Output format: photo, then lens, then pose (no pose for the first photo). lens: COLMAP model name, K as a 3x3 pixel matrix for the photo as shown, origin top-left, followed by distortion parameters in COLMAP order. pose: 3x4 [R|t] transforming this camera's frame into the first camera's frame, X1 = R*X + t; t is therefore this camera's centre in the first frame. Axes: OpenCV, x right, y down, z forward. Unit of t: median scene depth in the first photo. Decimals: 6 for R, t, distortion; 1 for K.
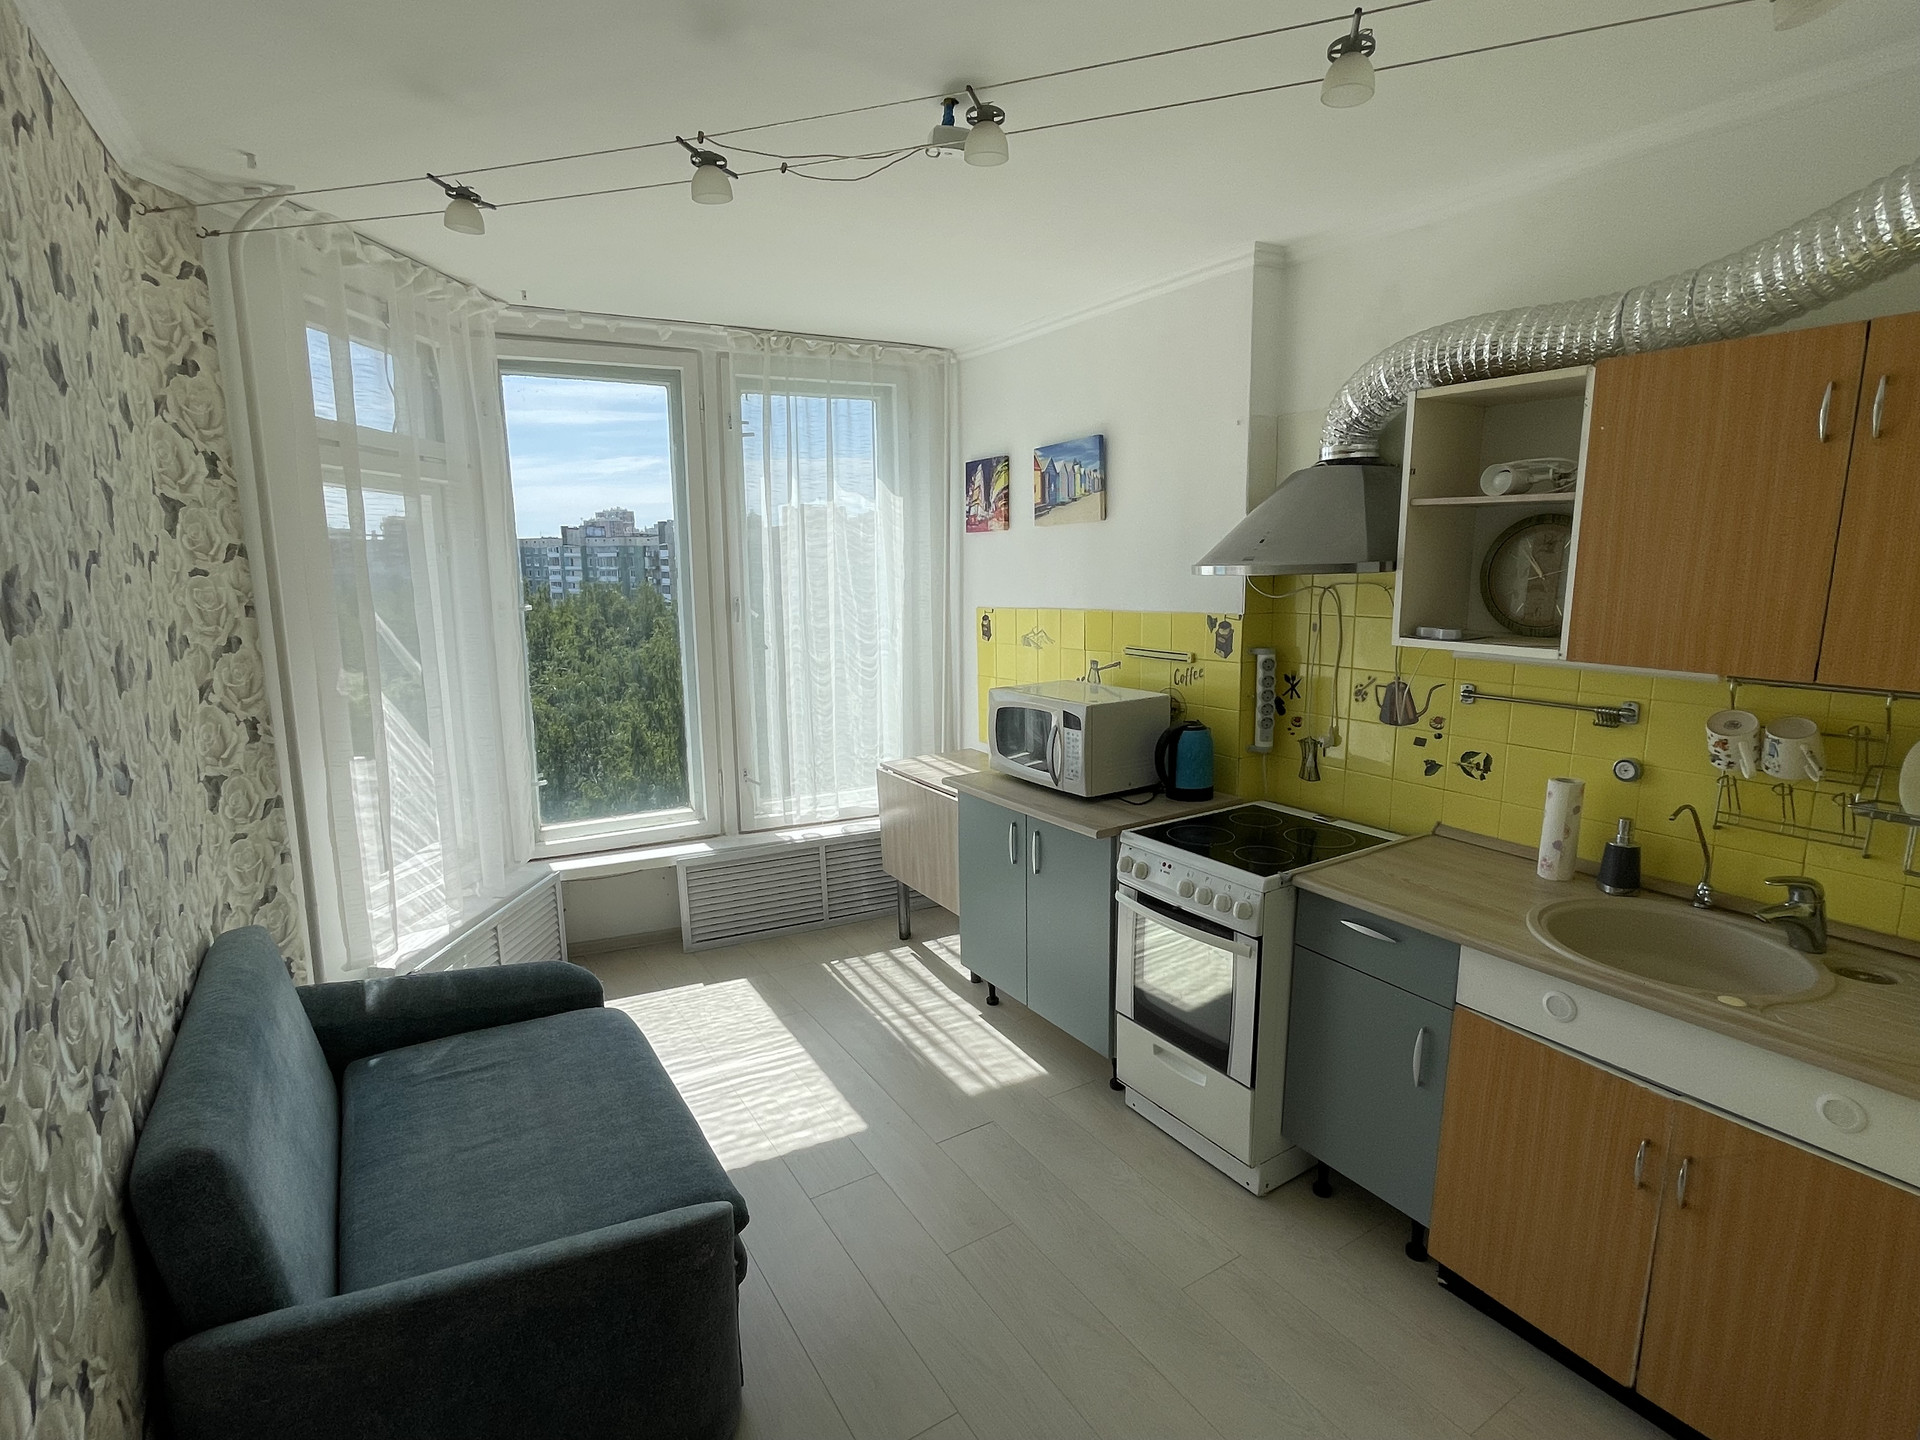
lens RADIAL K [[948.6, 0, 957.1], [0, 948.6, 720.3], [0, 0, 1]] dist [-0.000515, -0.000020]
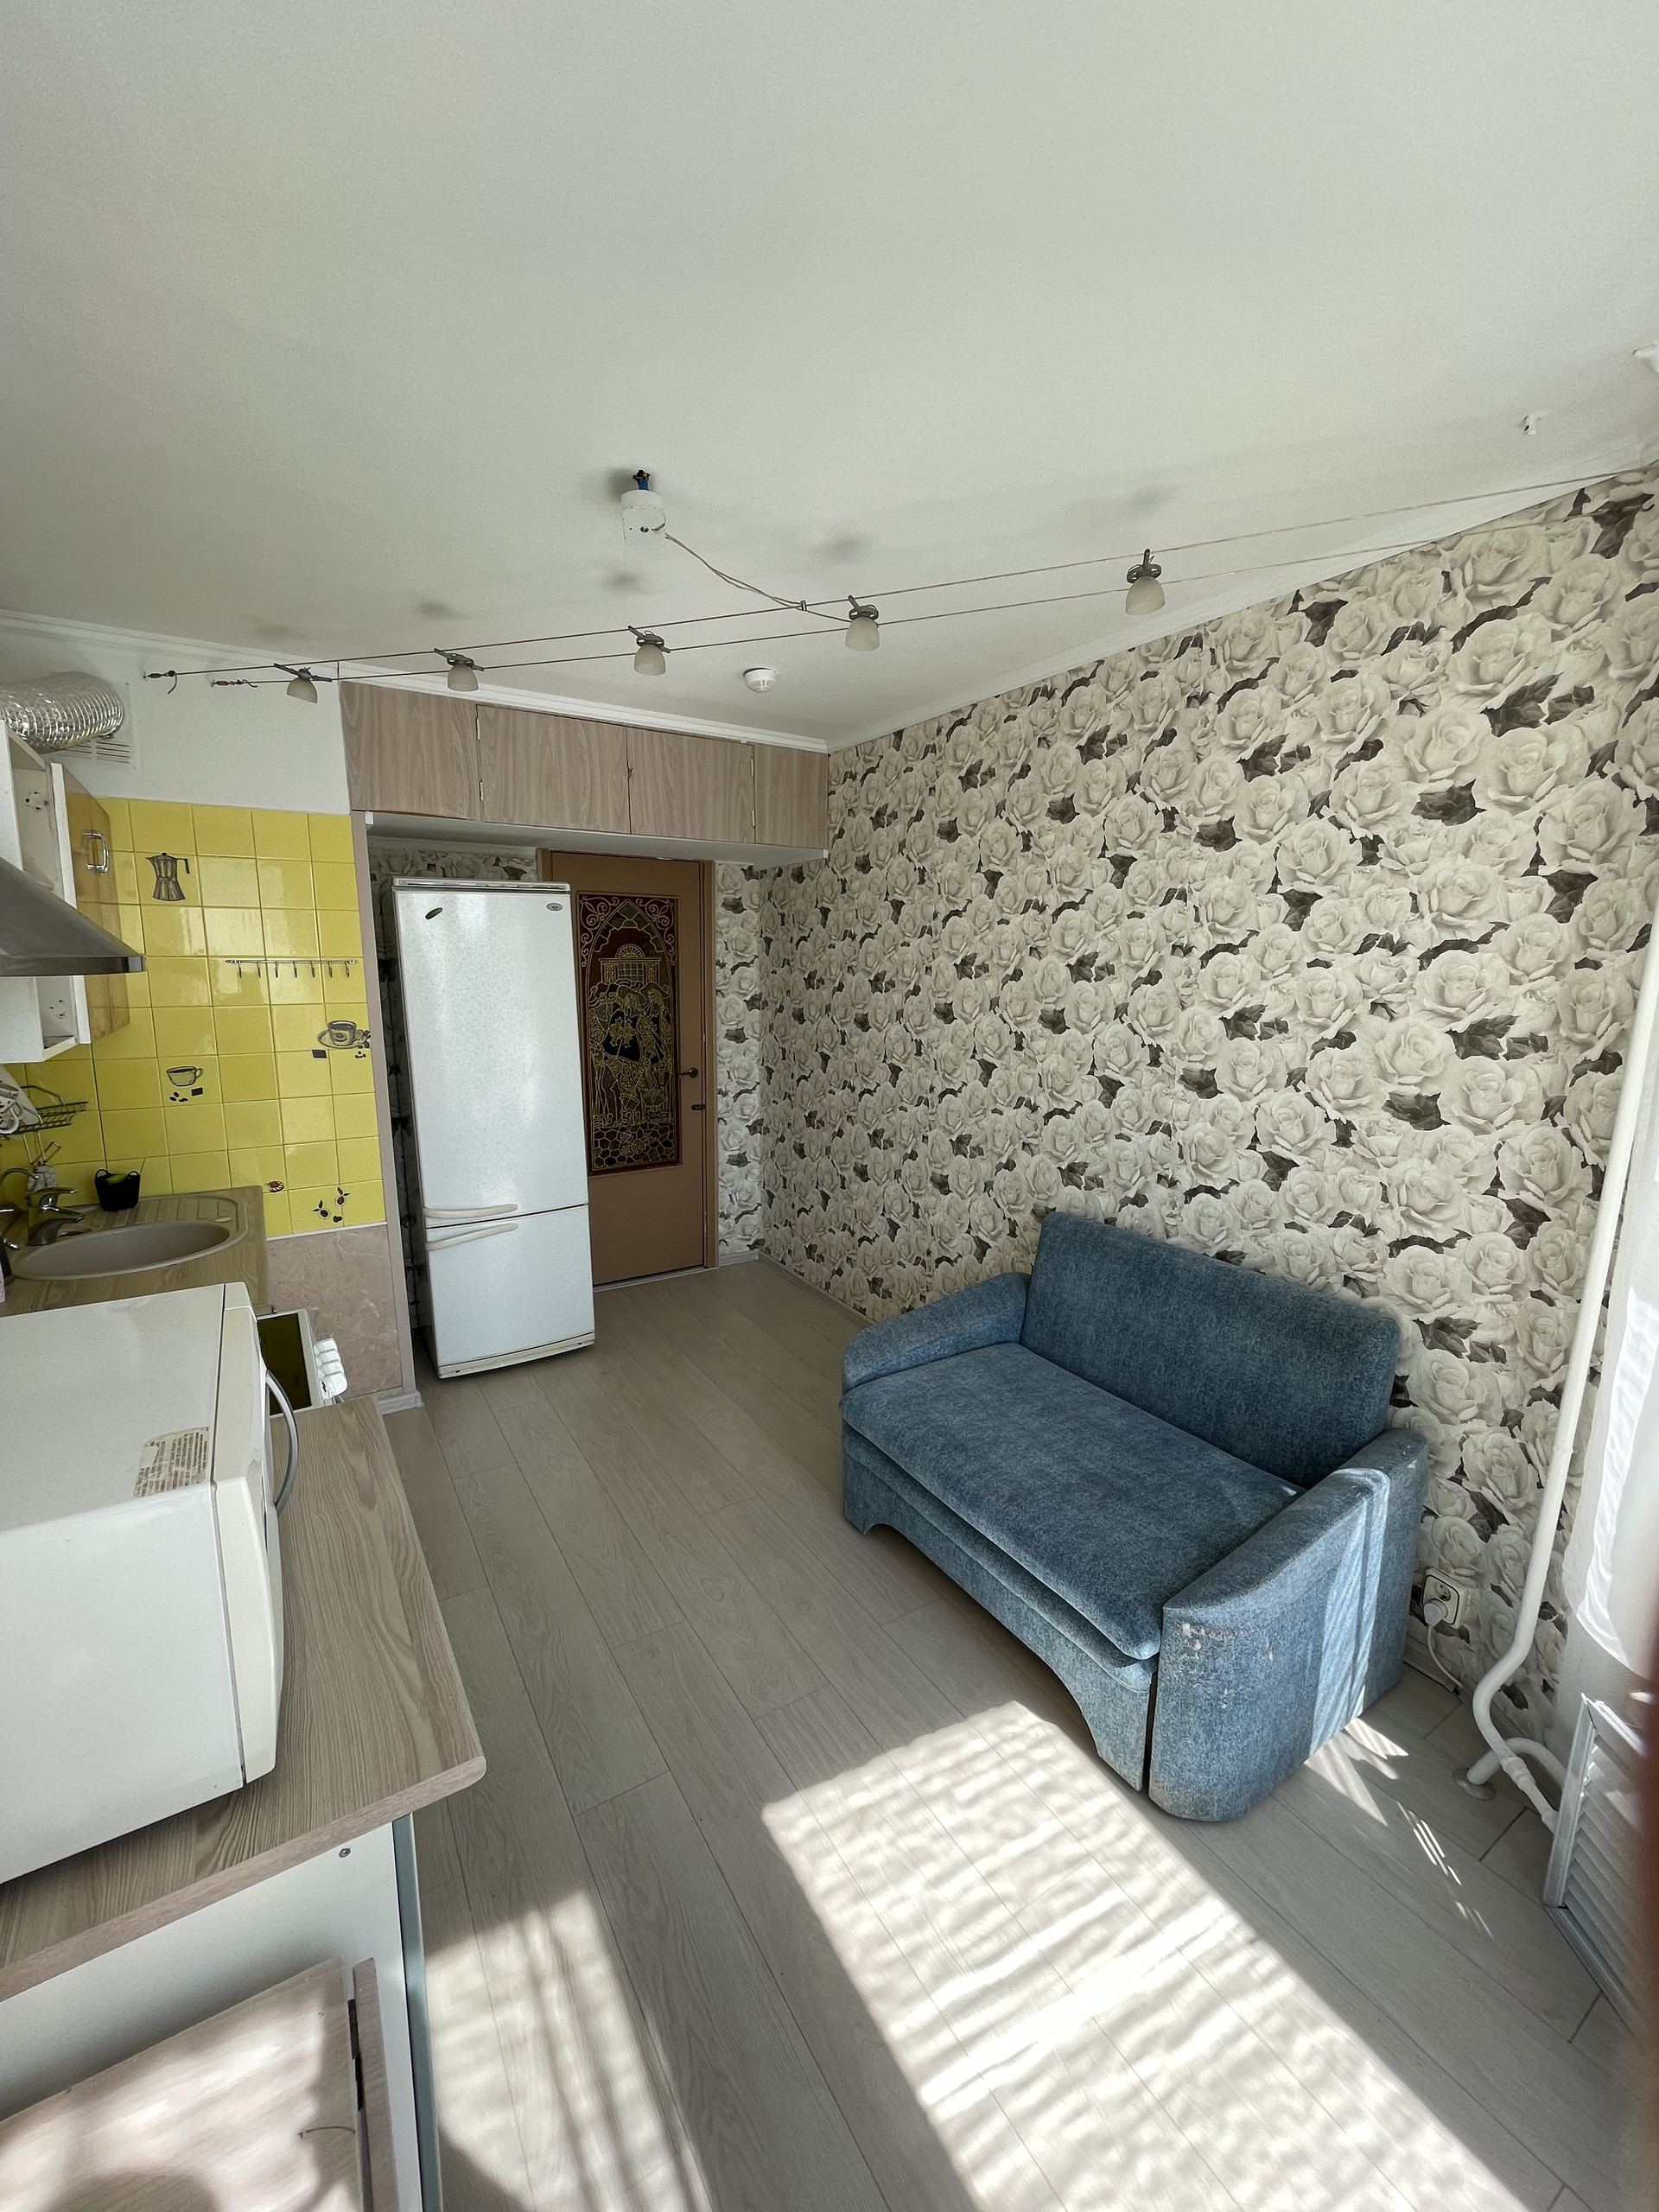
lens RADIAL K [[891.3, 0, 824.9], [0, 891.3, 1104.8], [0, 0, 1]] dist [0.000063, 0.000016]
pose [[-0.999988, -0.000237, -0.004941, -0.132068], [-0.001871, 0.942794, 0.333371, -0.234054], [0.004579, 0.333376, -0.942783, 1.397898]]
